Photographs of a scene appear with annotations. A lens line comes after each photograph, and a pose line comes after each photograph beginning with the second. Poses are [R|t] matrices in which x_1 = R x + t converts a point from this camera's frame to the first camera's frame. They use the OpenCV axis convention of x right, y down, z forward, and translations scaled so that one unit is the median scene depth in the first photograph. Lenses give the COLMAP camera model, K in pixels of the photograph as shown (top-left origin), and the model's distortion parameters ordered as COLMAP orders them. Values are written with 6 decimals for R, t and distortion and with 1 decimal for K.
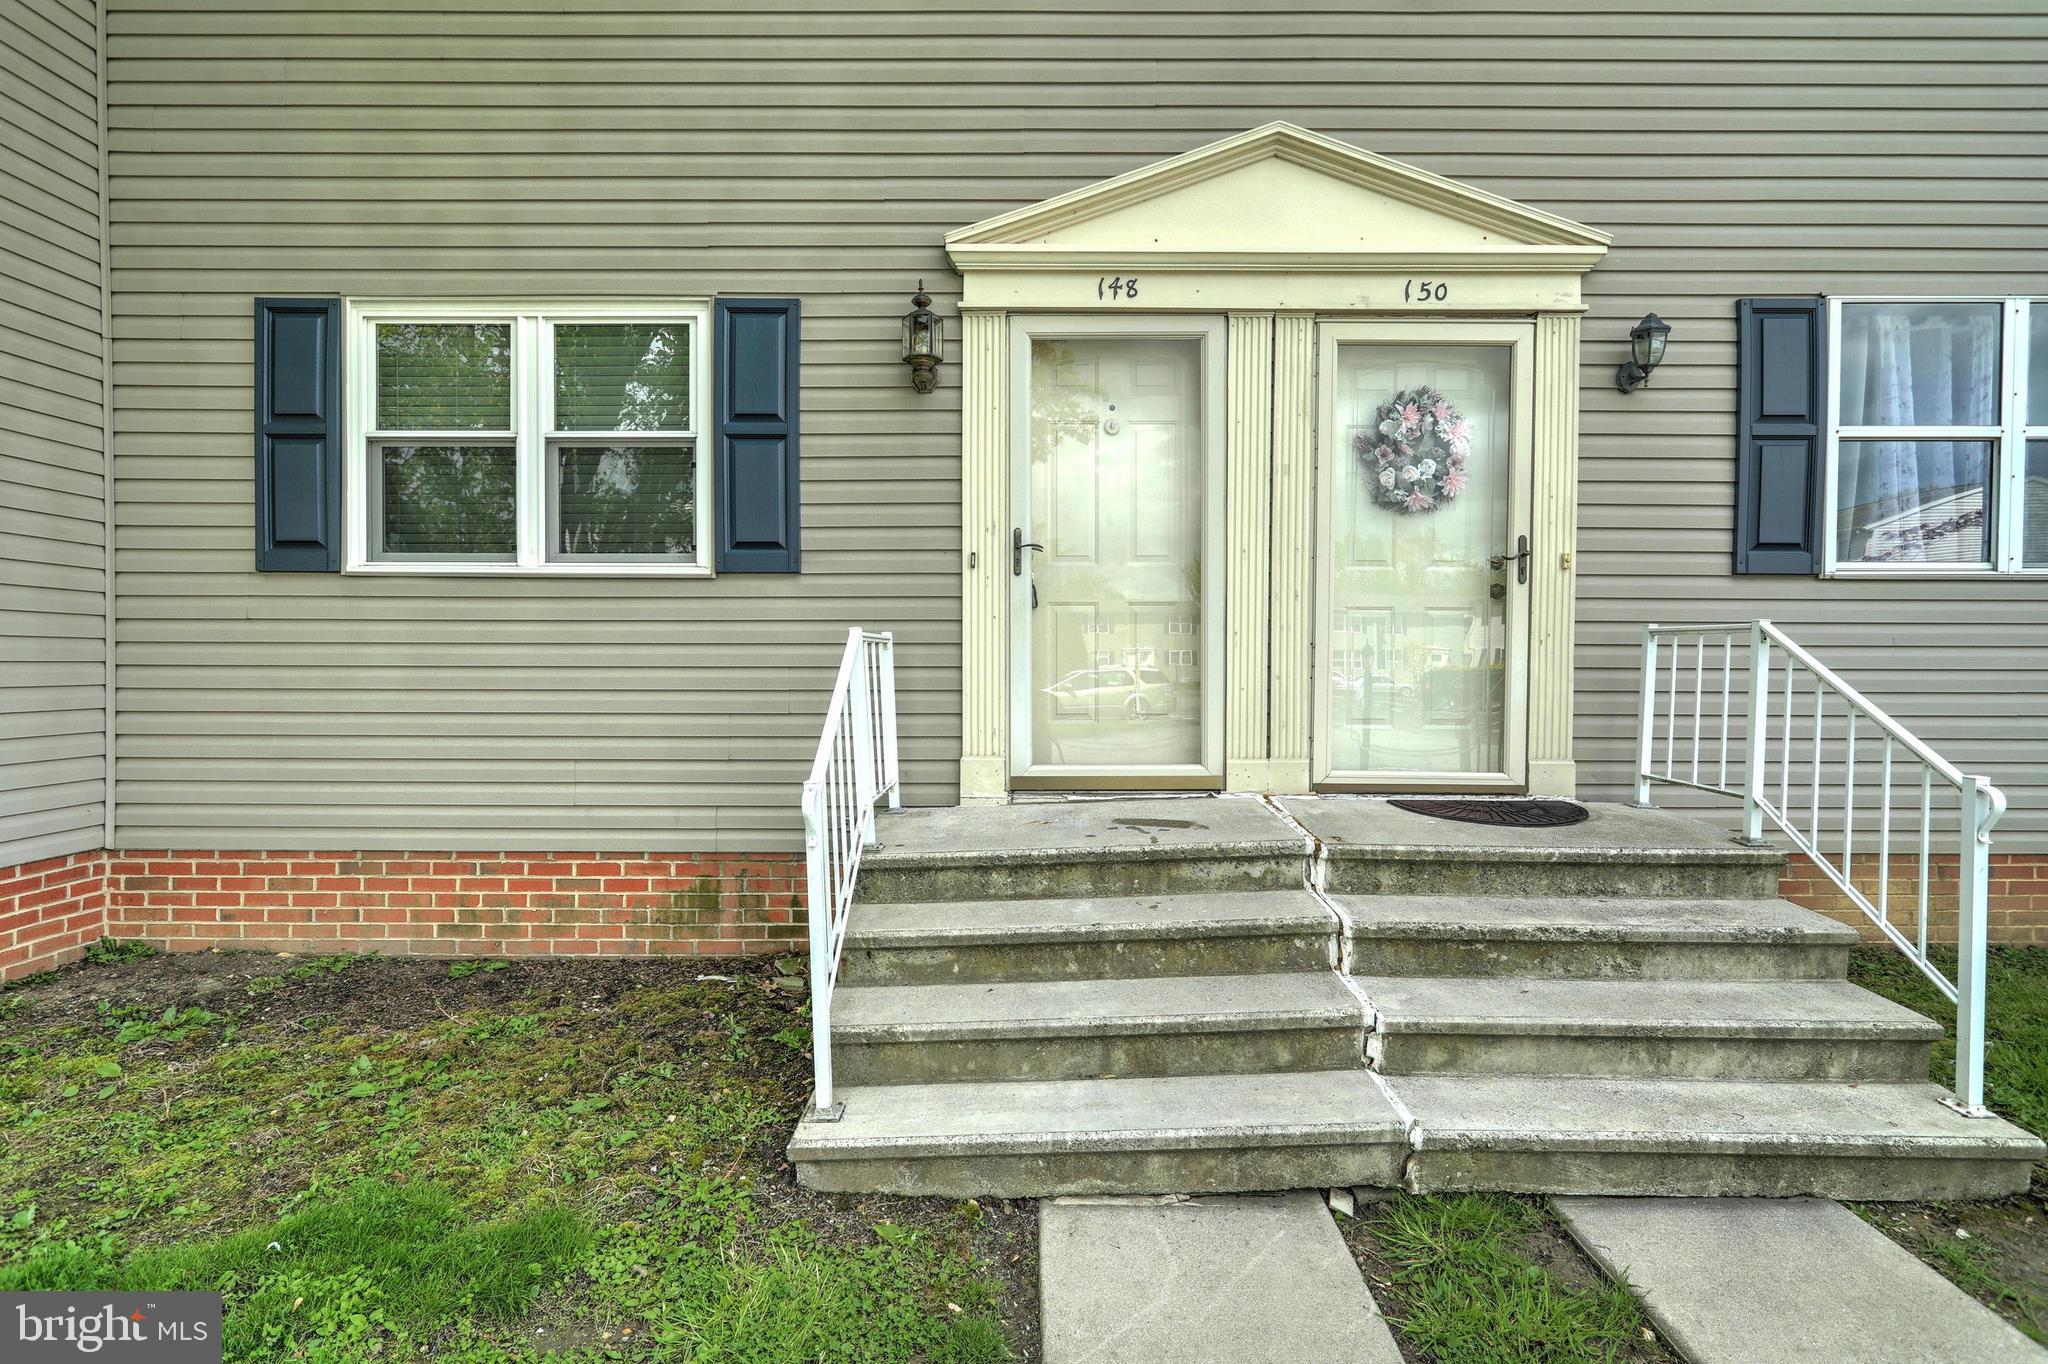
lens RADIAL K [[975.2, 0, 1008.5], [0, 975.2, 662.8], [0, 0, 1]] dist [-0.007049, 0.005299]
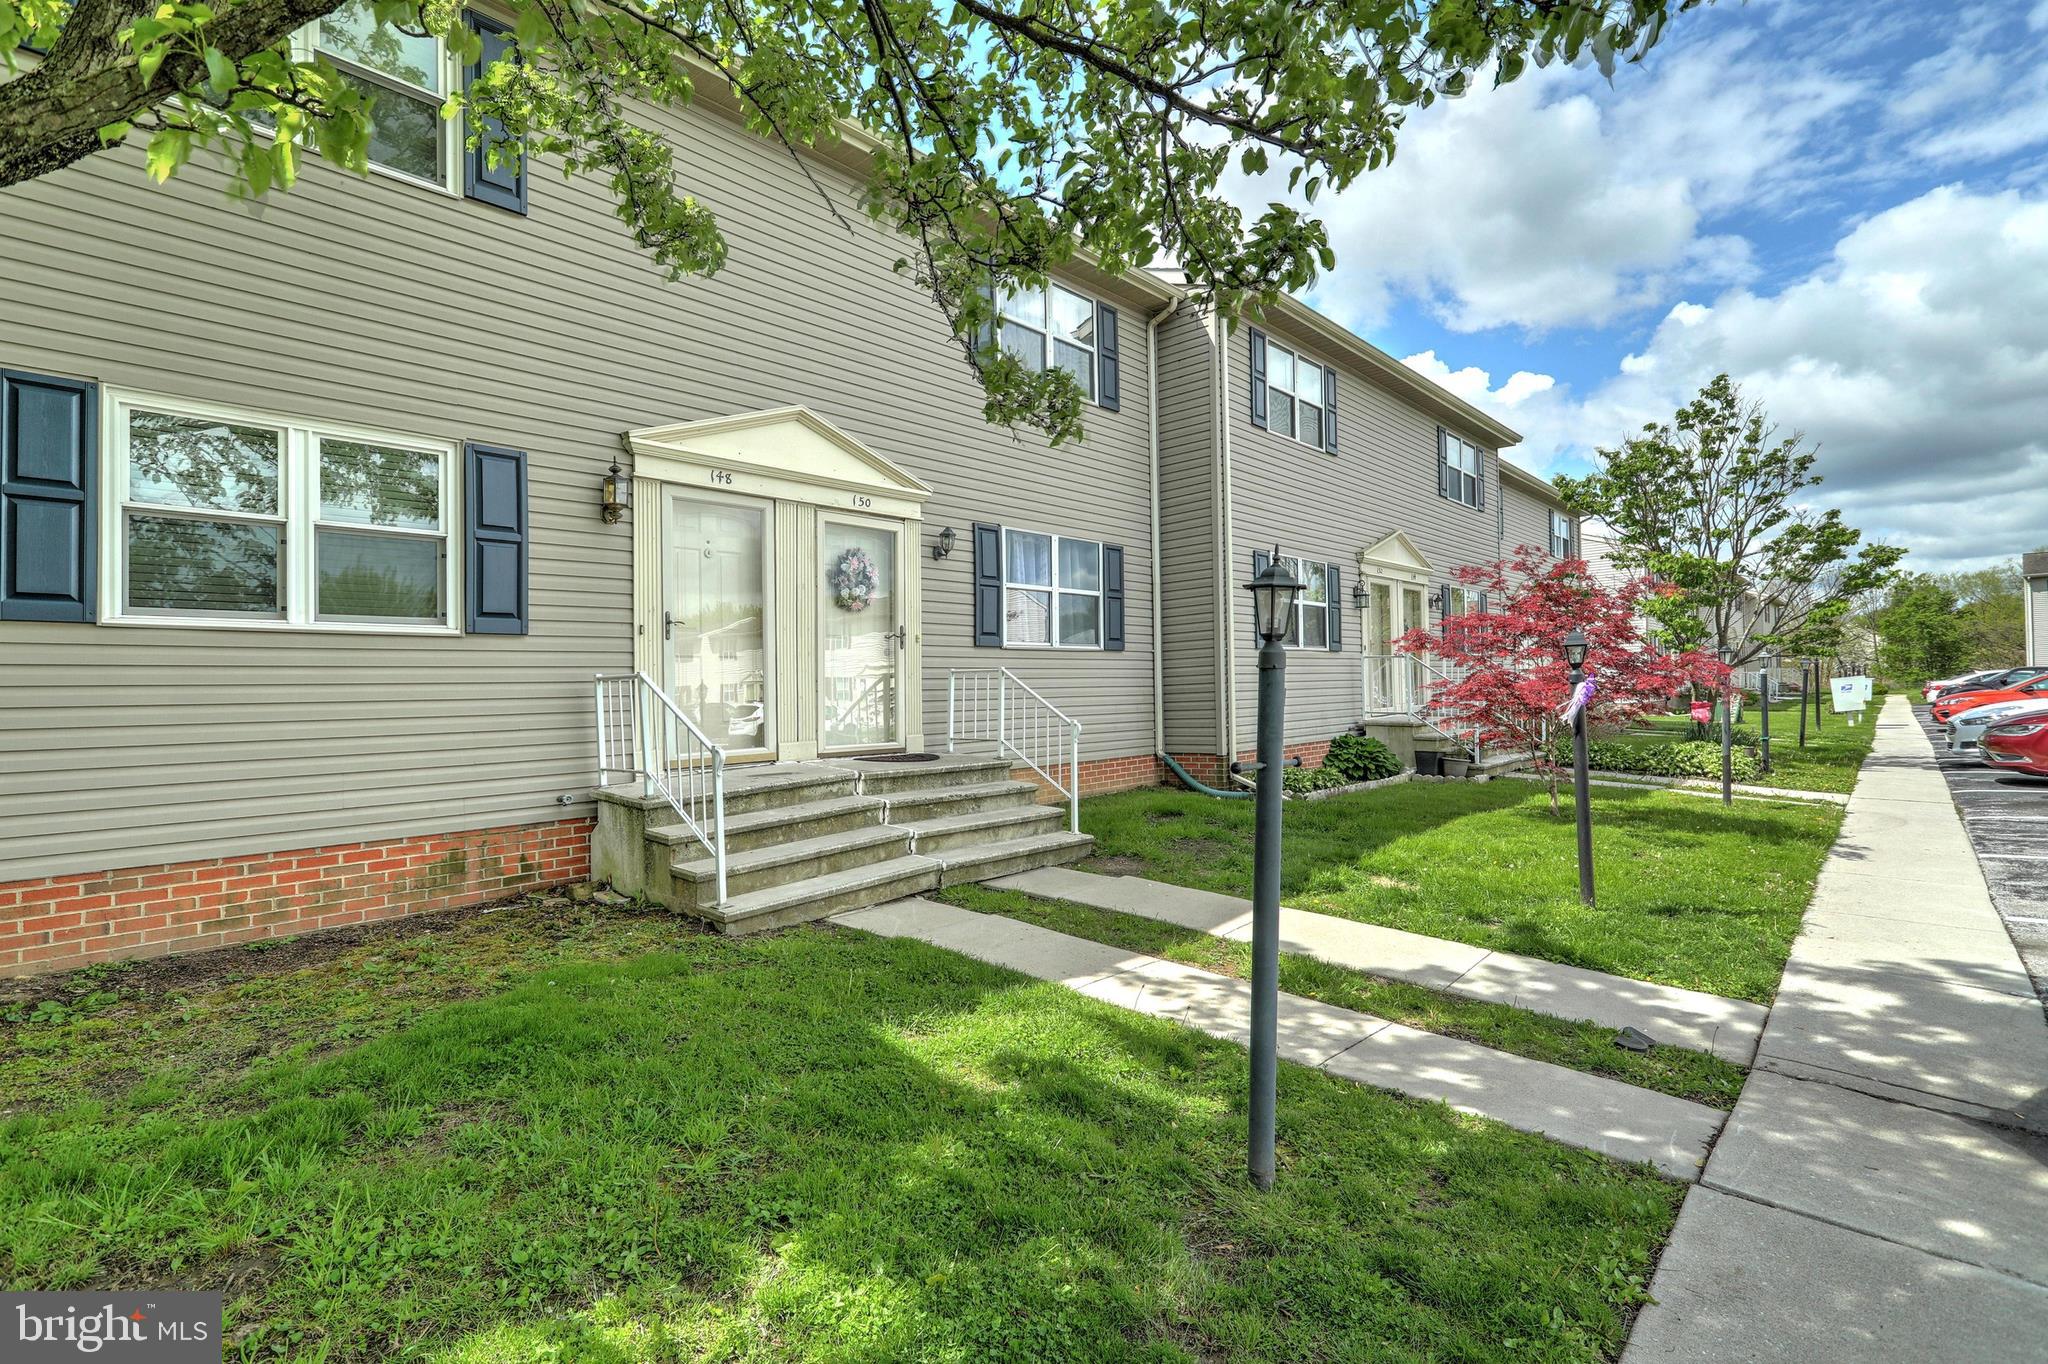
lens RADIAL K [[868.1, 0, 963.8], [0, 868.1, 674.5], [0, 0, 1]] dist [-0.001707, 0.000796]
pose [[0.724964, -0.005229, 0.688767, -0.644914], [0.027953, 0.999371, -0.021835, 0.016102], [-0.688220, 0.035083, 0.724653, -0.417452]]
